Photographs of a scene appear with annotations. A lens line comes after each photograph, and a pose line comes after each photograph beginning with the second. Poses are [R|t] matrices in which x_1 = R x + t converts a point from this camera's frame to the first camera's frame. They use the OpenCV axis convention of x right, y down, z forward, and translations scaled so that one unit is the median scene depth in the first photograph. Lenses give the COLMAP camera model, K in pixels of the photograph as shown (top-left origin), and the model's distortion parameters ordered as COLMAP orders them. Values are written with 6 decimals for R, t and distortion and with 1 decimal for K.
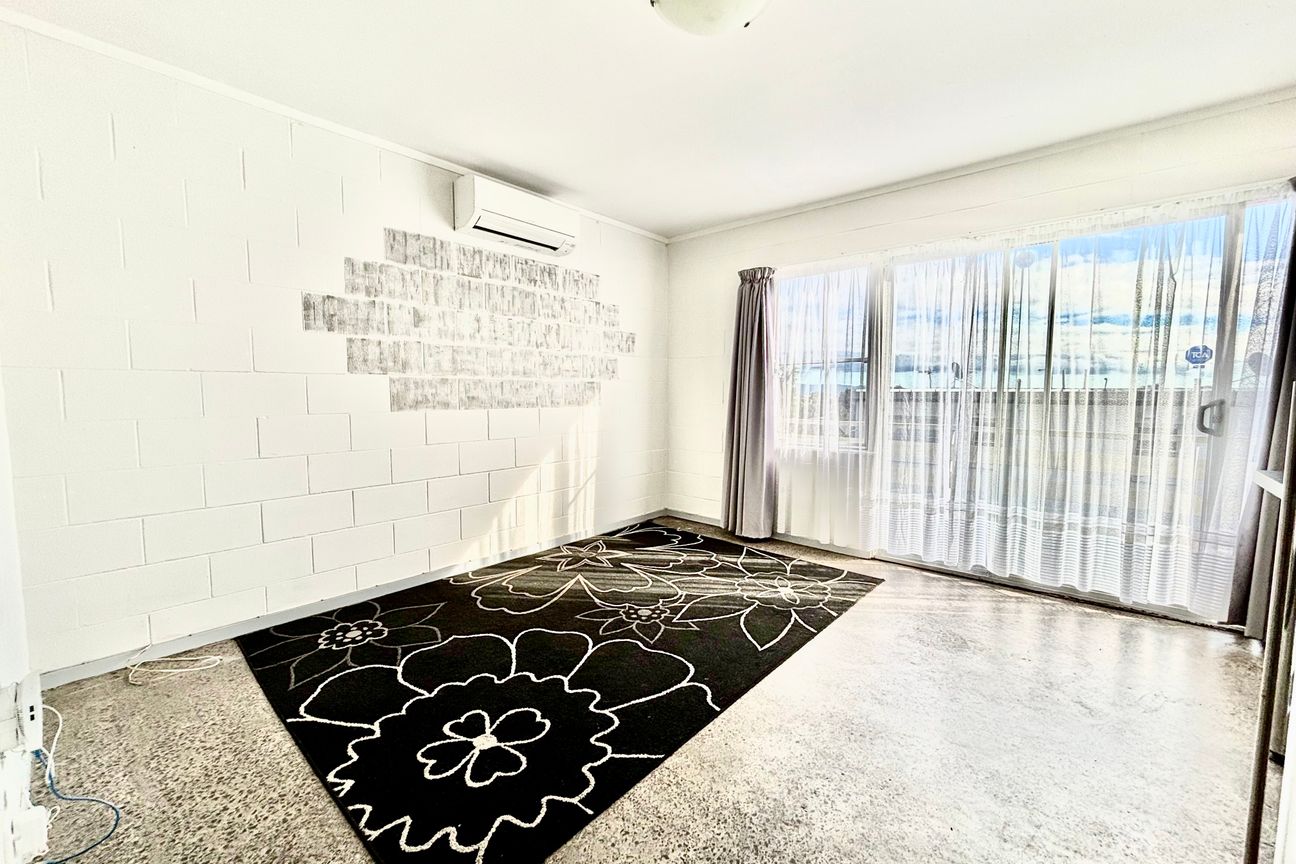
lens RADIAL K [[520.4, 0, 648.0], [0, 520.4, 432.0], [0, 0, 1]] dist [0.000735, -0.000238]
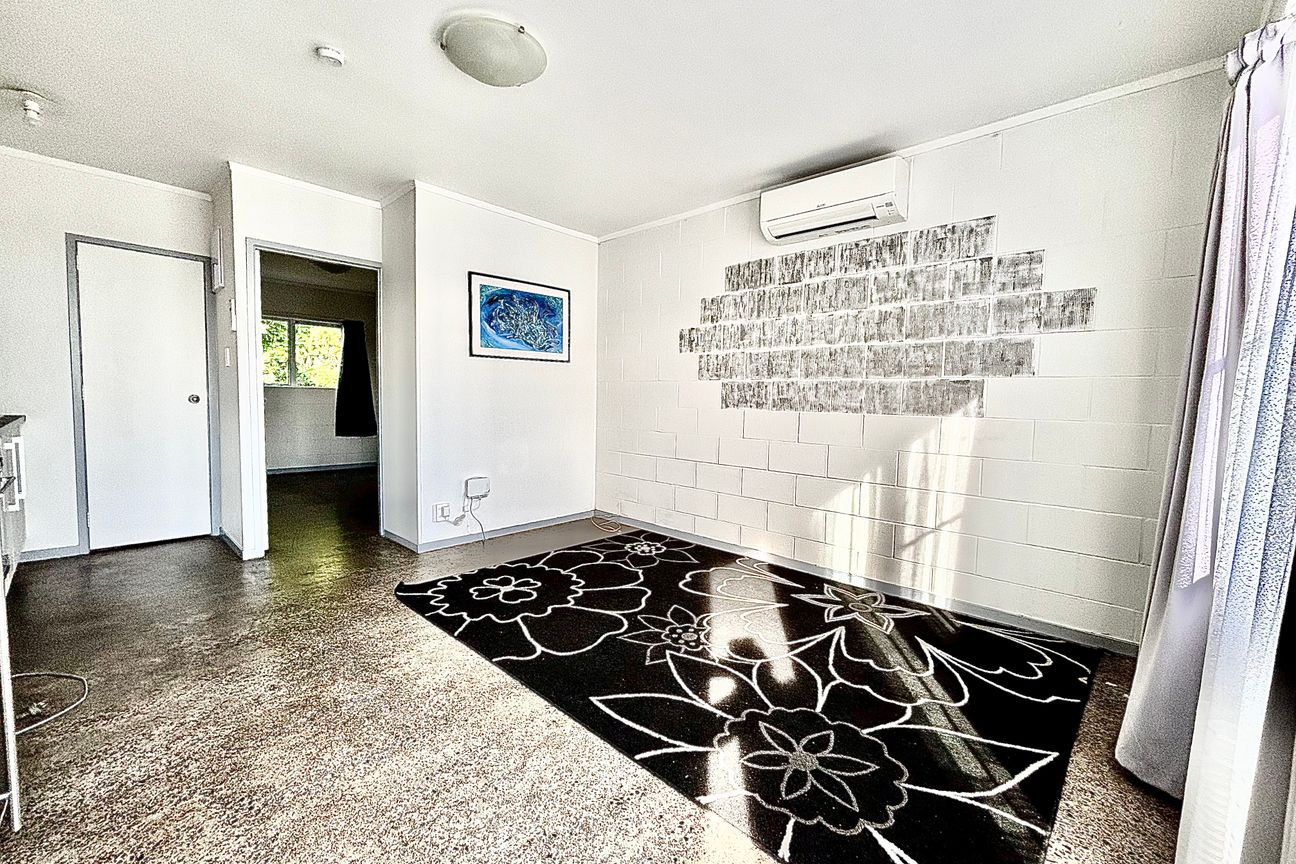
lens RADIAL K [[520.4, 0, 648.0], [0, 520.4, 432.0], [0, 0, 1]] dist [0.000735, -0.000238]
pose [[-0.033934, 0.057610, -0.997762, 0.714982], [-0.102790, 0.992842, 0.060822, -0.036832], [0.994124, 0.104623, -0.027770, 0.766819]]
